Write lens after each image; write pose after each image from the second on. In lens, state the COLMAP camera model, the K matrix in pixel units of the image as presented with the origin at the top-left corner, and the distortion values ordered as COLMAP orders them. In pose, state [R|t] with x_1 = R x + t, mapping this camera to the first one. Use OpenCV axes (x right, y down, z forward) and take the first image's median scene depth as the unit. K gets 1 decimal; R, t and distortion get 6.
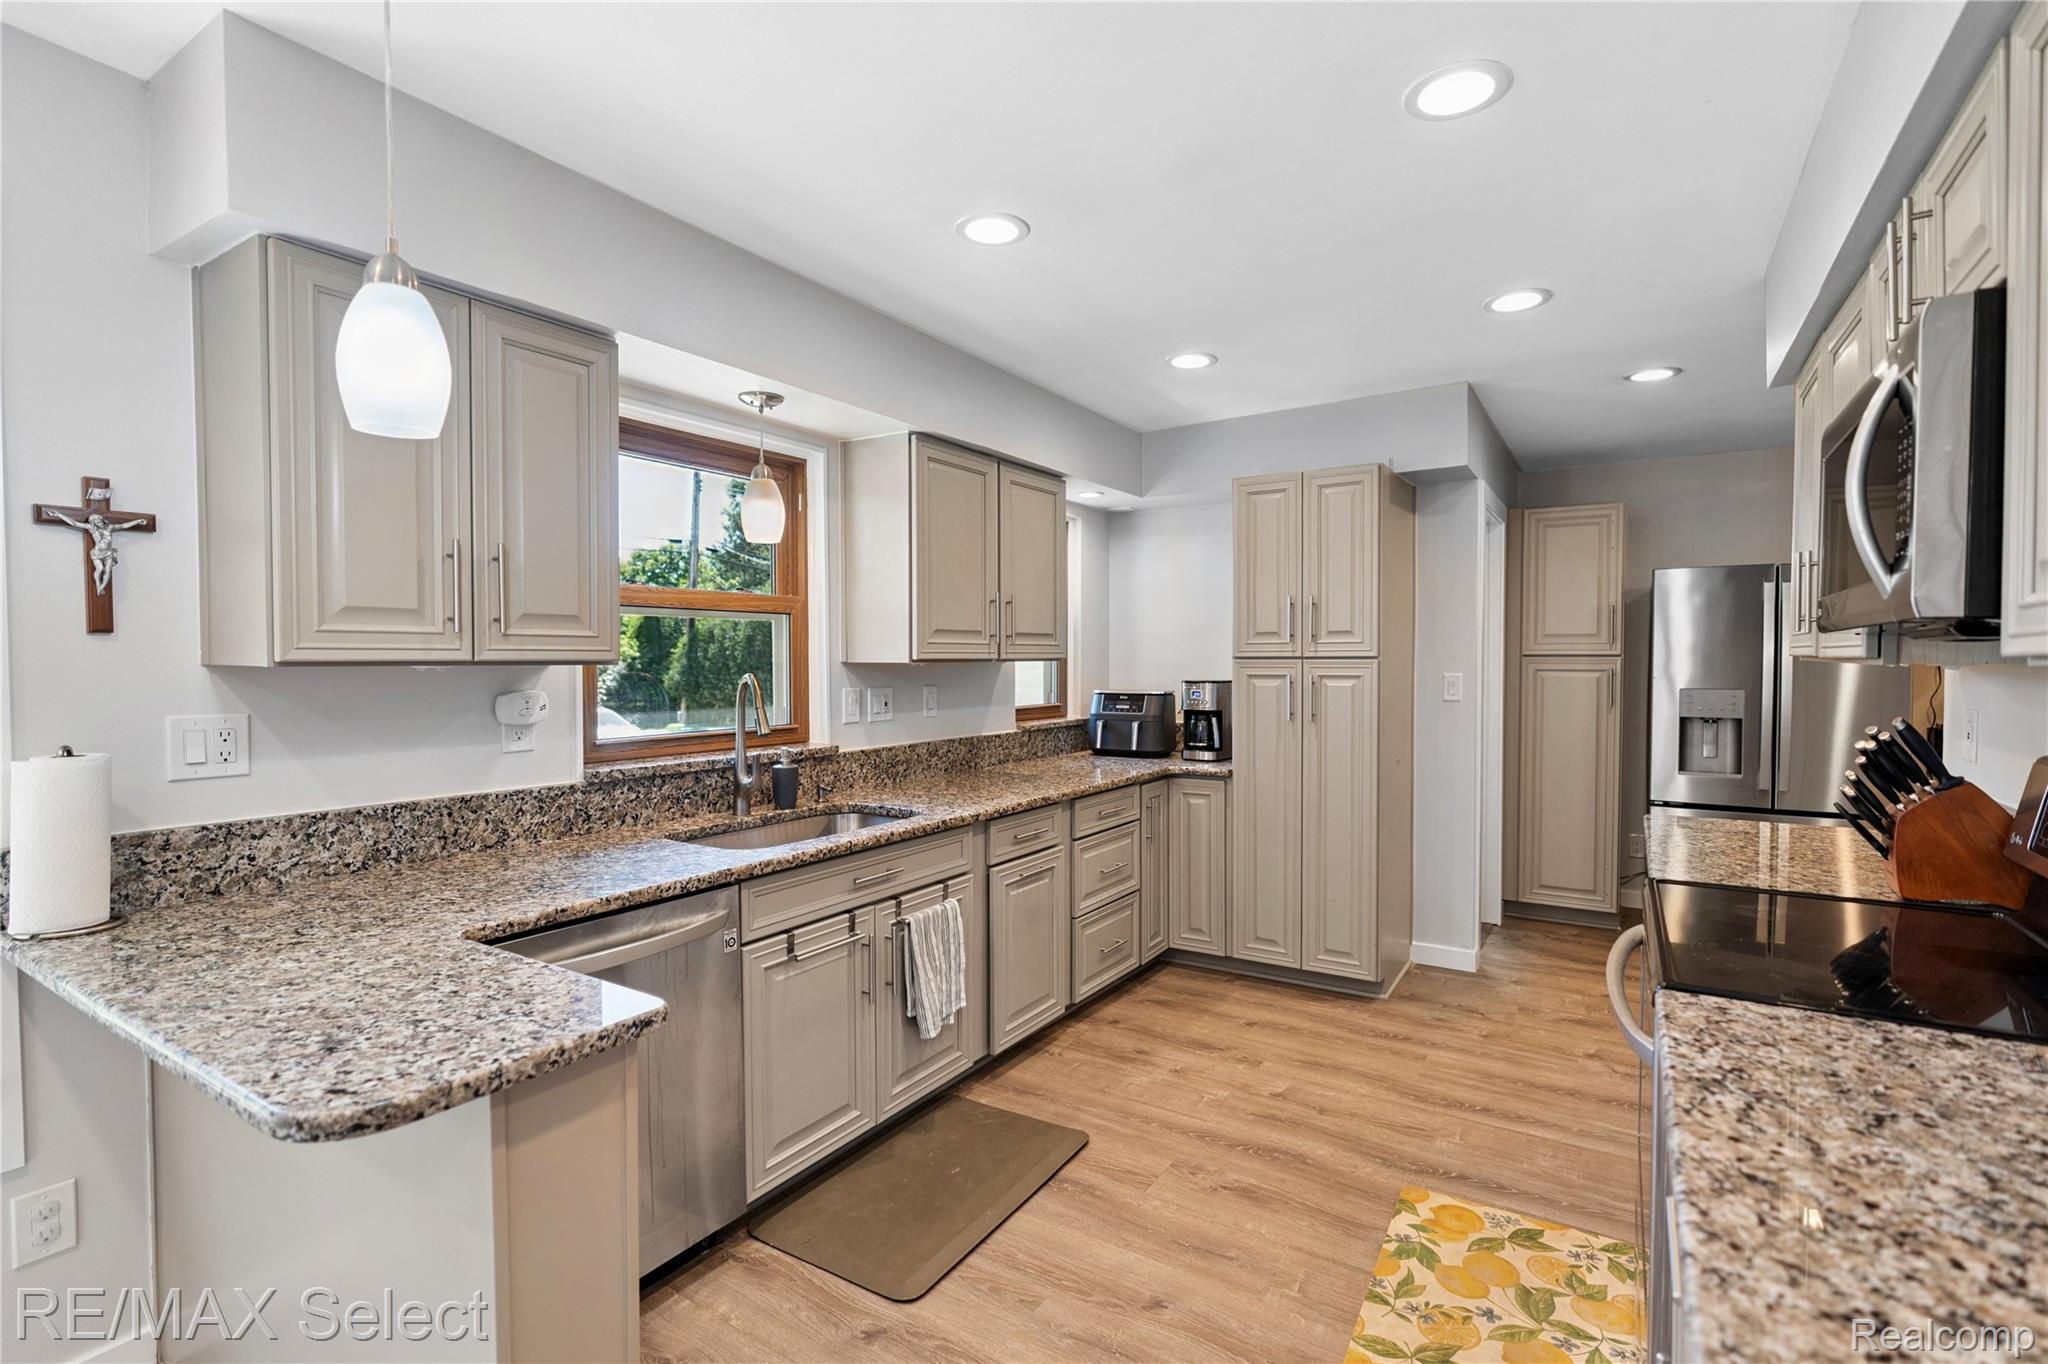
lens RADIAL K [[933.9, 0, 1017.5], [0, 933.9, 691.0], [0, 0, 1]] dist [-0.009335, 0.004424]
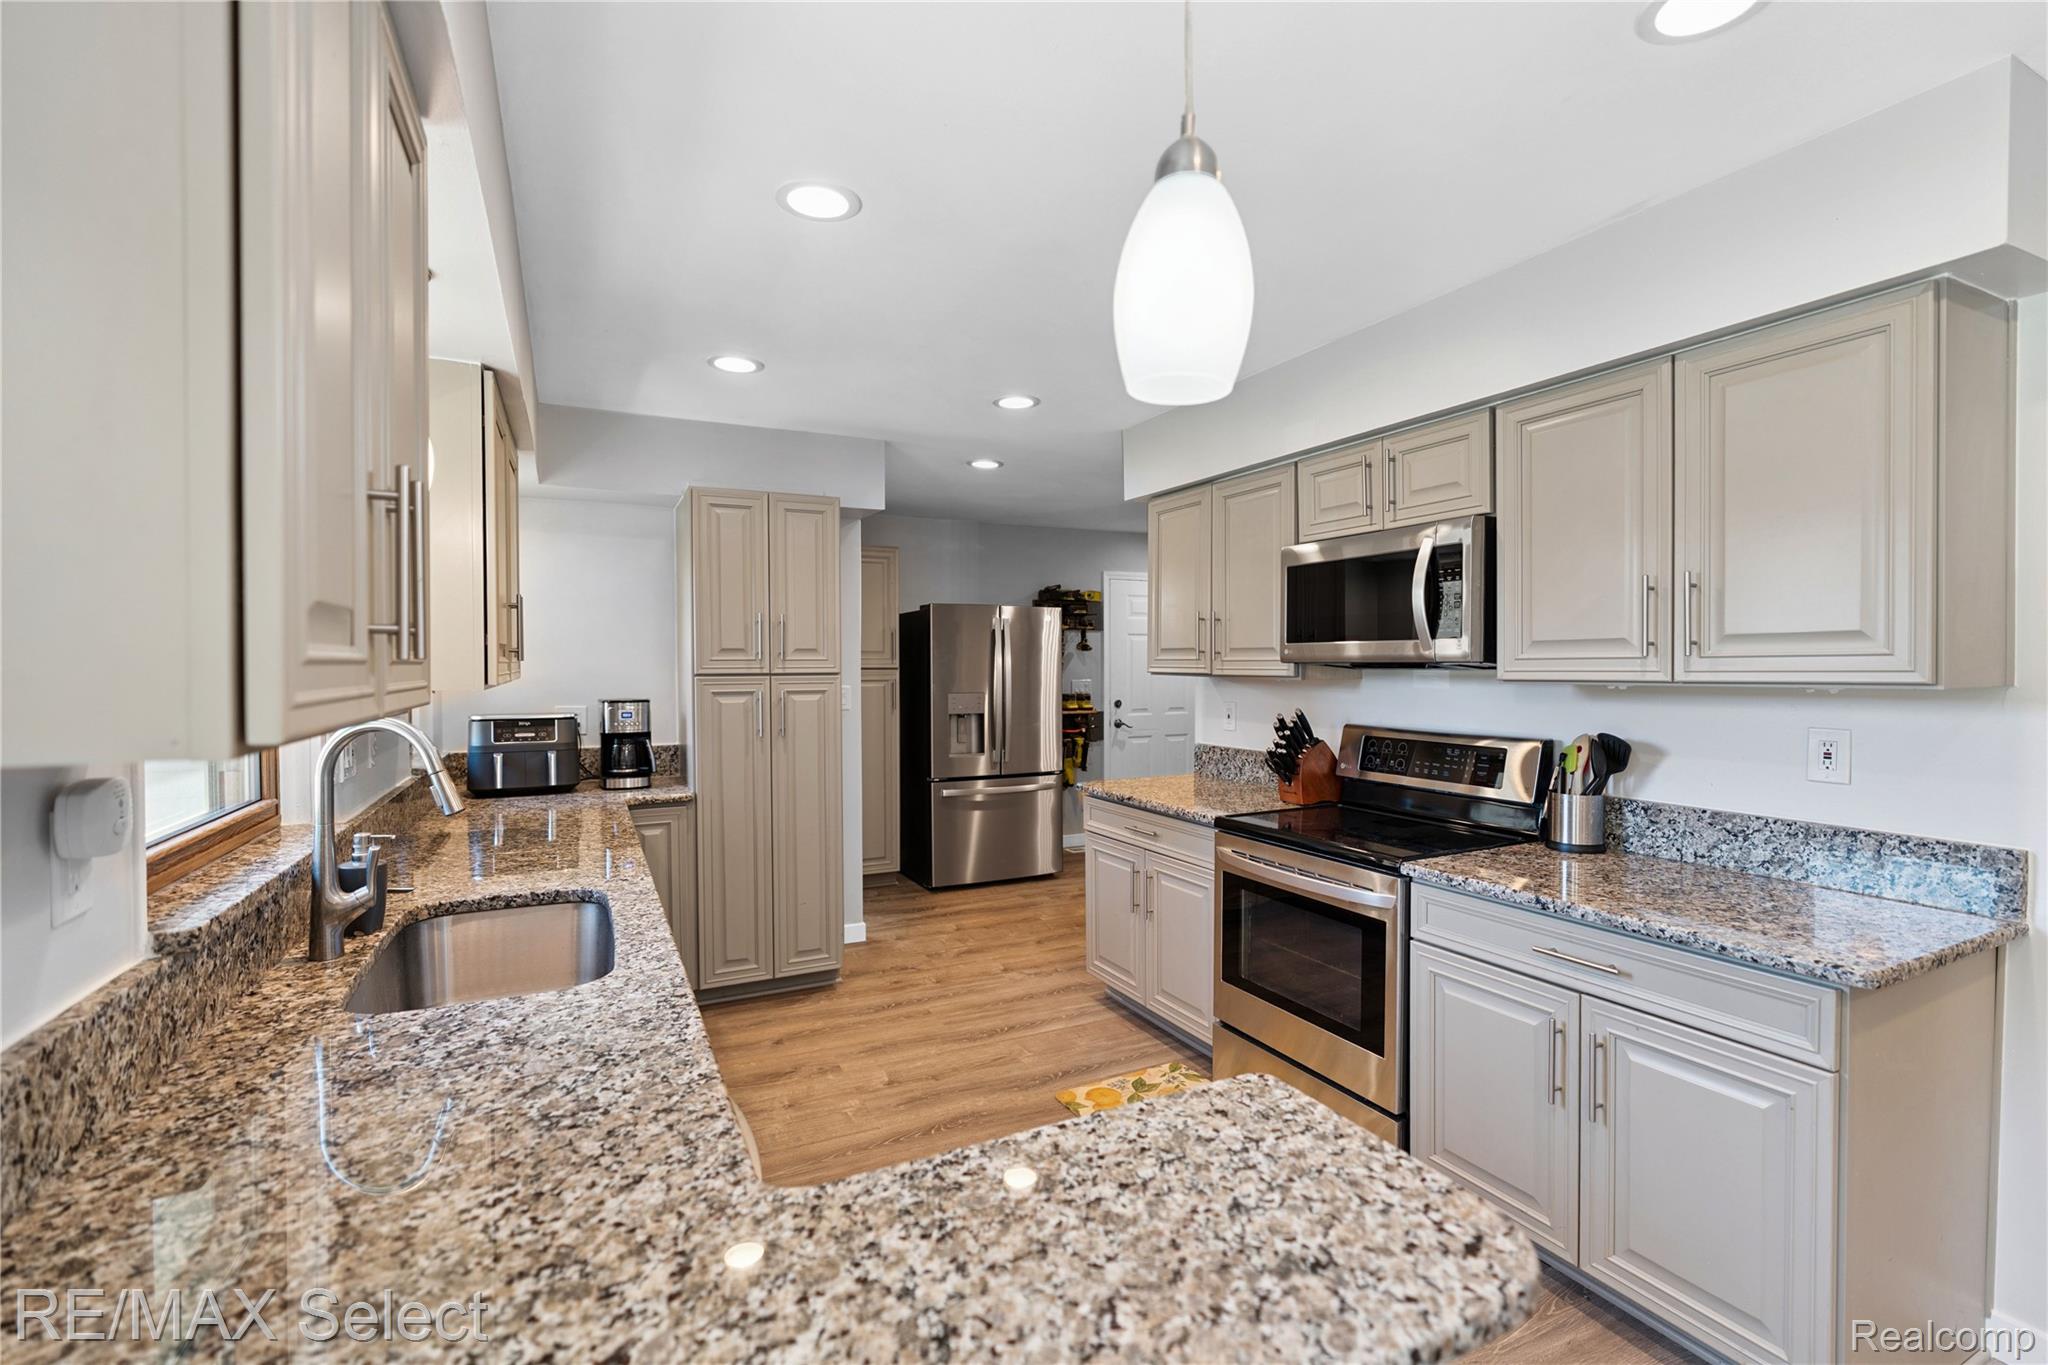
lens RADIAL K [[933.9, 0, 1042.4], [0, 933.9, 685.3], [0, 0, 1]] dist [-0.009335, 0.004424]
pose [[0.500491, -0.022130, 0.865459, -0.515448], [0.028970, 0.999541, 0.008806, -0.028439], [-0.865257, 0.020666, 0.500903, 0.275867]]
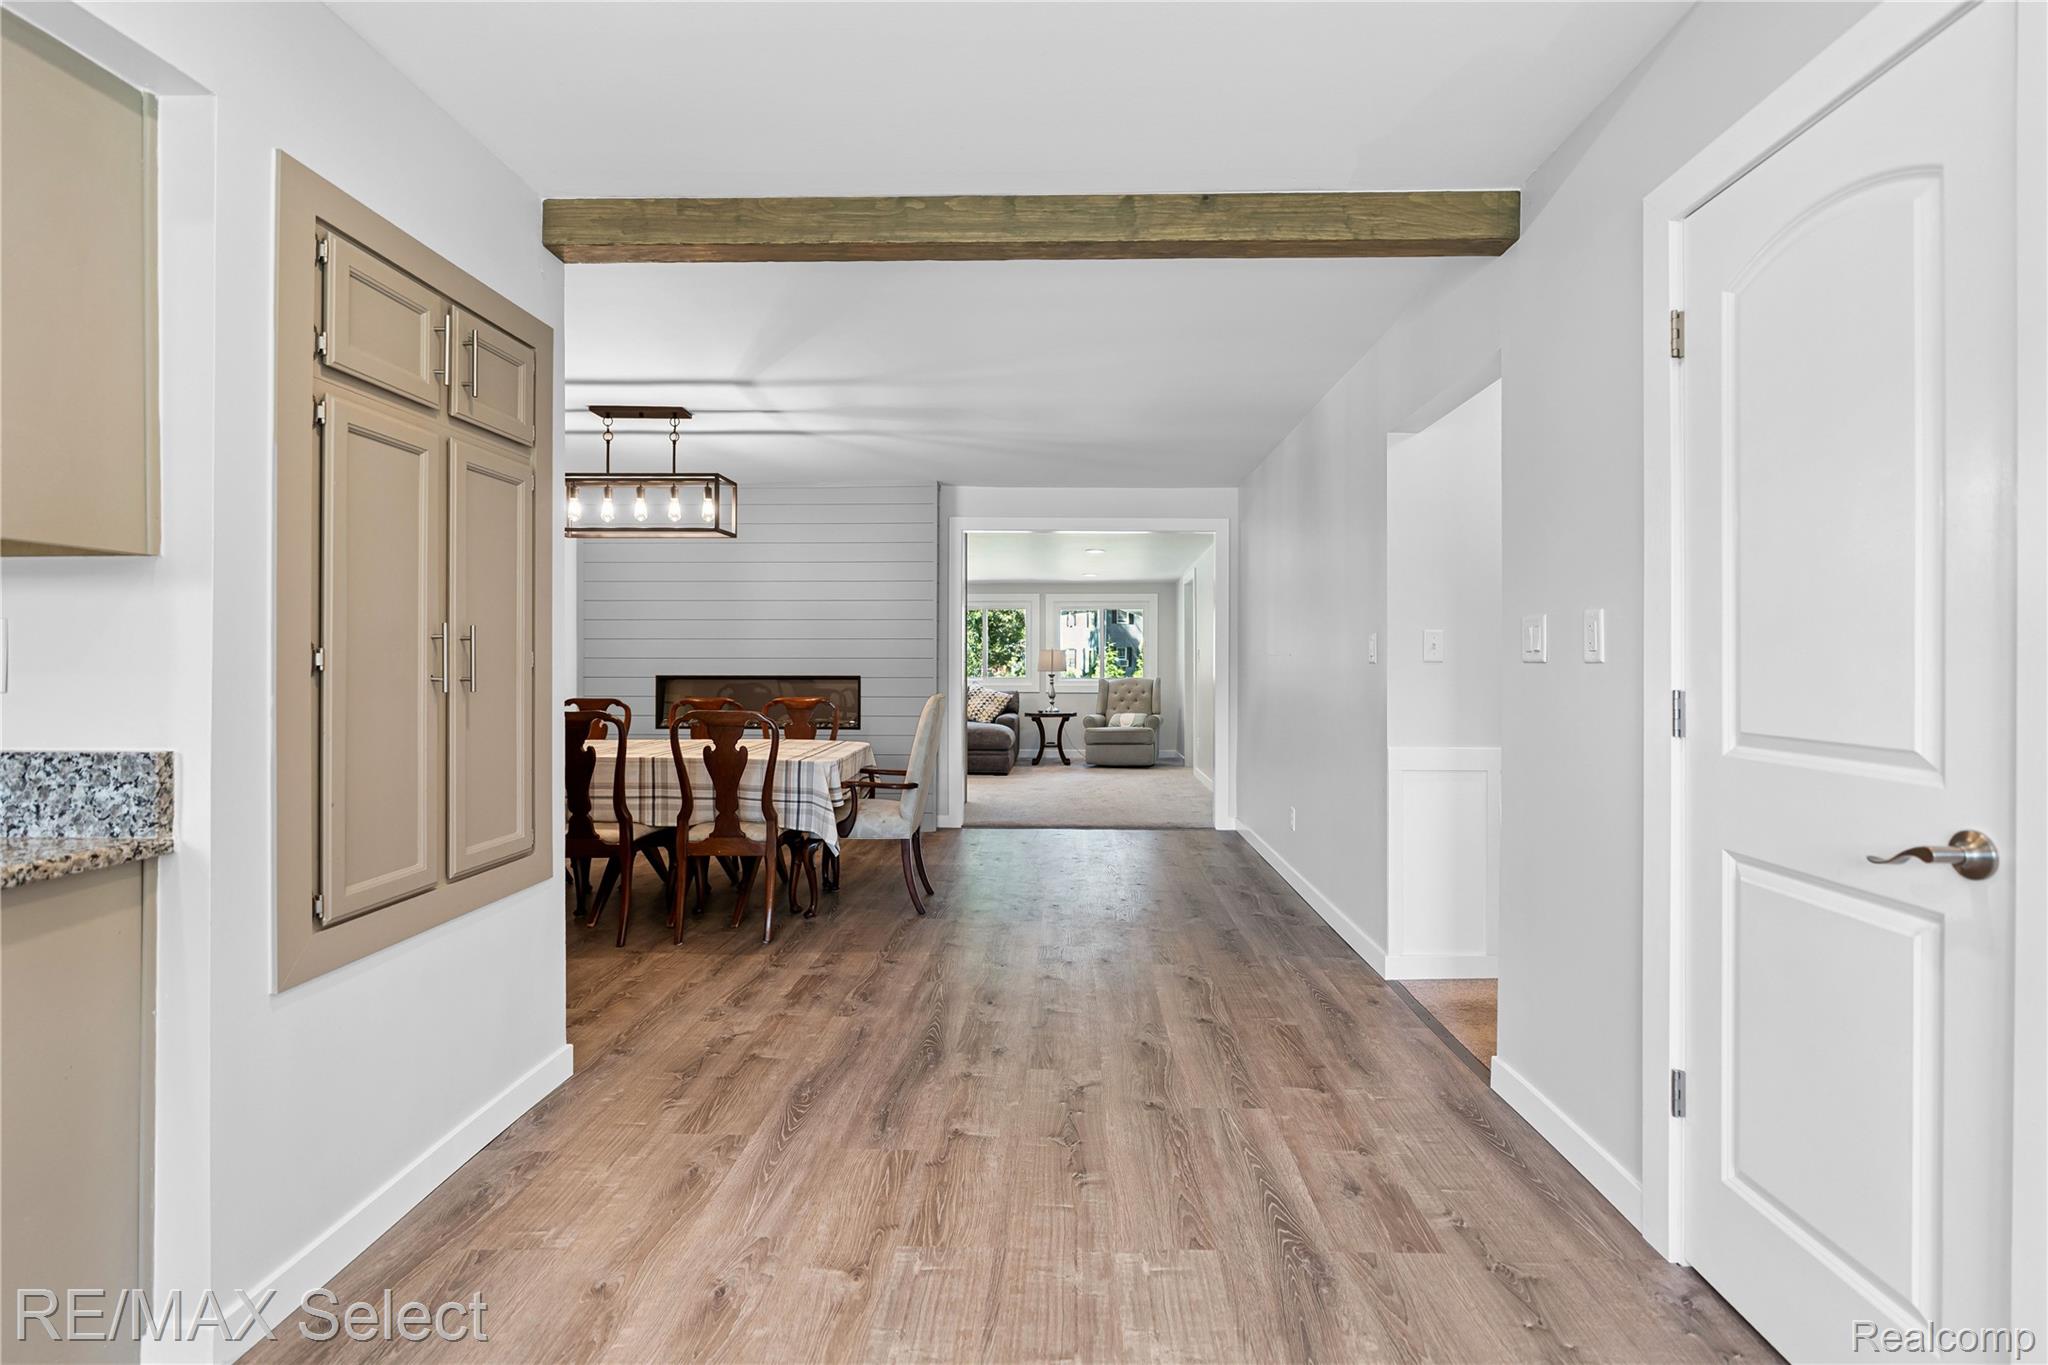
lens RADIAL K [[933.9, 0, 1038.8], [0, 933.9, 664.0], [0, 0, 1]] dist [-0.009335, 0.004424]
pose [[-0.527909, 0.001408, 0.849300, -0.360768], [0.026047, 0.999555, 0.014534, 0.056342], [-0.848902, 0.029794, -0.527710, -0.091089]]
